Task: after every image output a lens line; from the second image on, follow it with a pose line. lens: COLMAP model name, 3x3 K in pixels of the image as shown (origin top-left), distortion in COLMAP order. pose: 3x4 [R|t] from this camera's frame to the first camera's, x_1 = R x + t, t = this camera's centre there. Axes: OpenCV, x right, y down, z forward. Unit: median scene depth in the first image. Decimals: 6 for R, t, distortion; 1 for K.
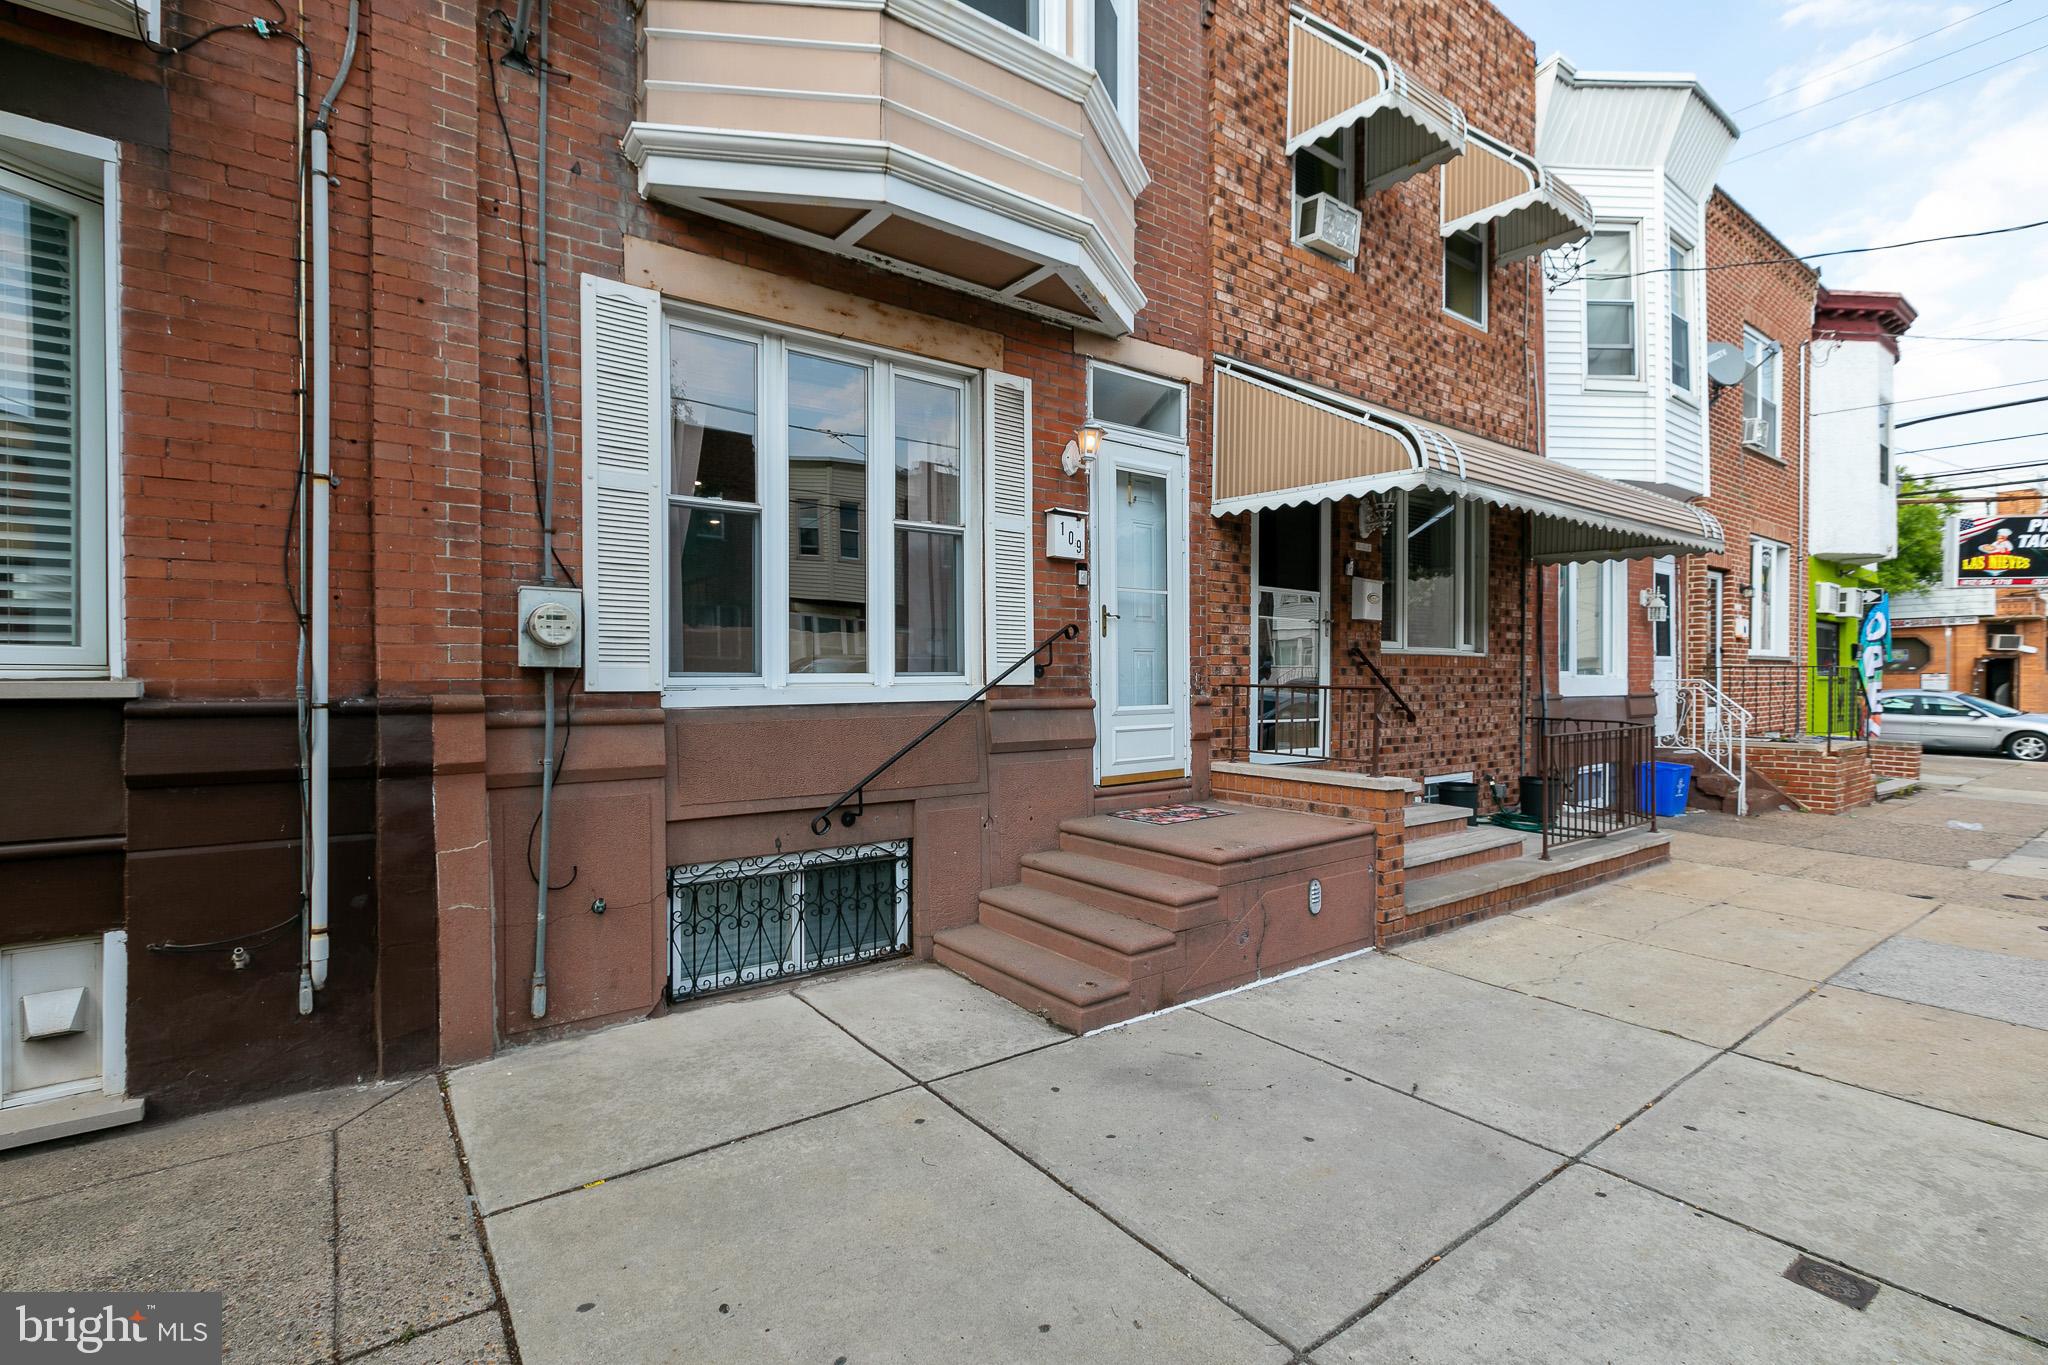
lens RADIAL K [[905.7, 0, 1028.4], [0, 905.7, 678.6], [0, 0, 1]] dist [0.000963, -0.000123]
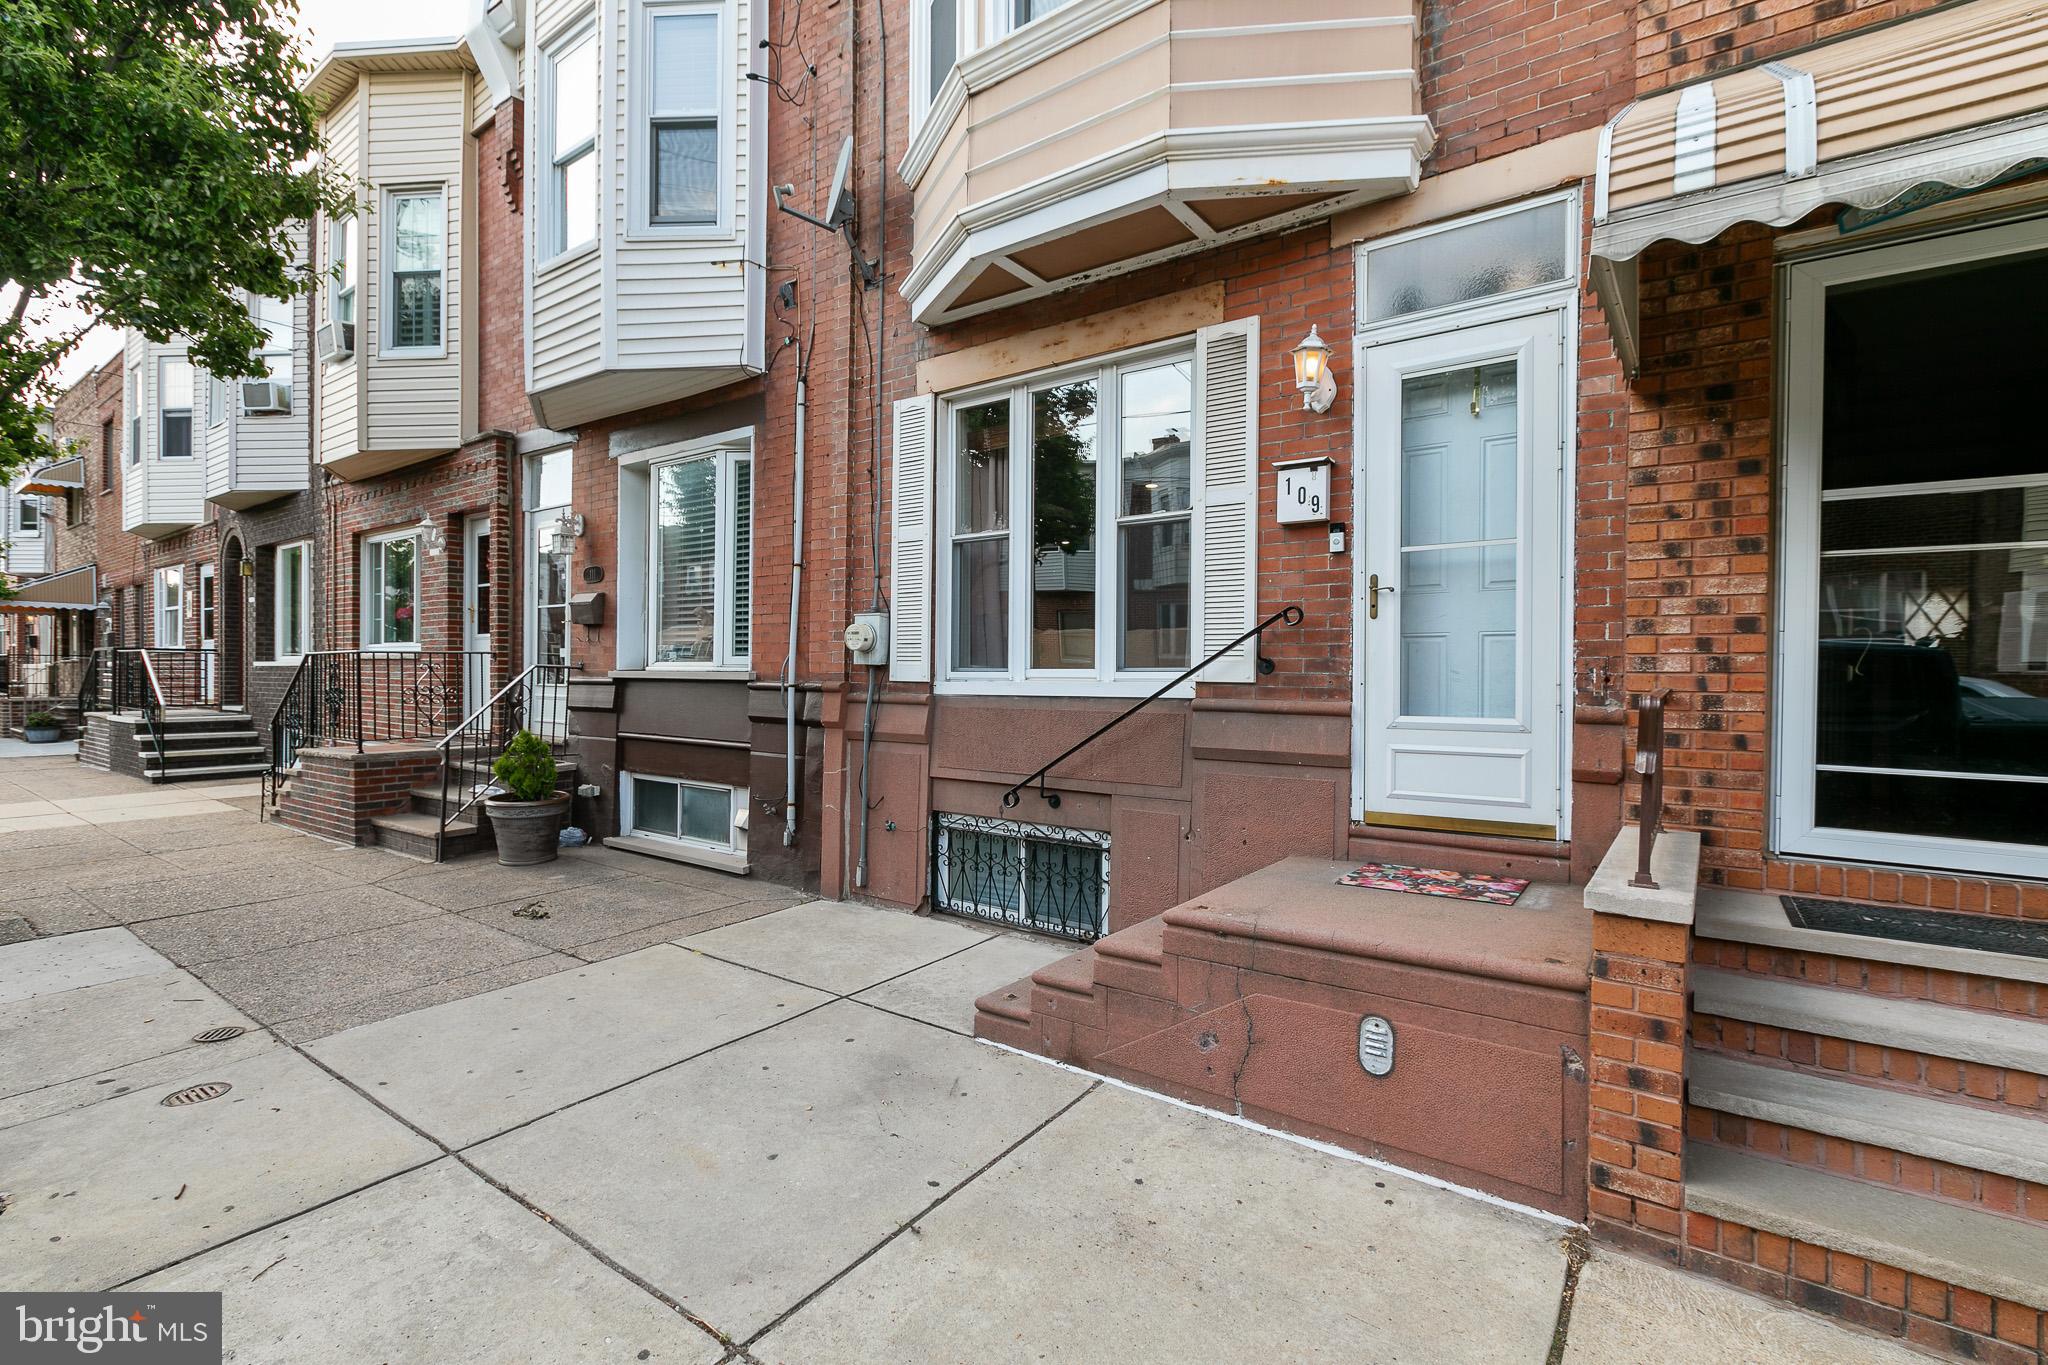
lens RADIAL K [[933.4, 0, 1041.3], [0, 933.4, 673.2], [0, 0, 1]] dist [0.003662, 0.000291]
pose [[0.302431, 0.000992, -0.953171, 0.842960], [-0.009558, 0.999952, -0.001992, 0.001934], [0.953123, 0.009713, 0.302426, 0.615922]]
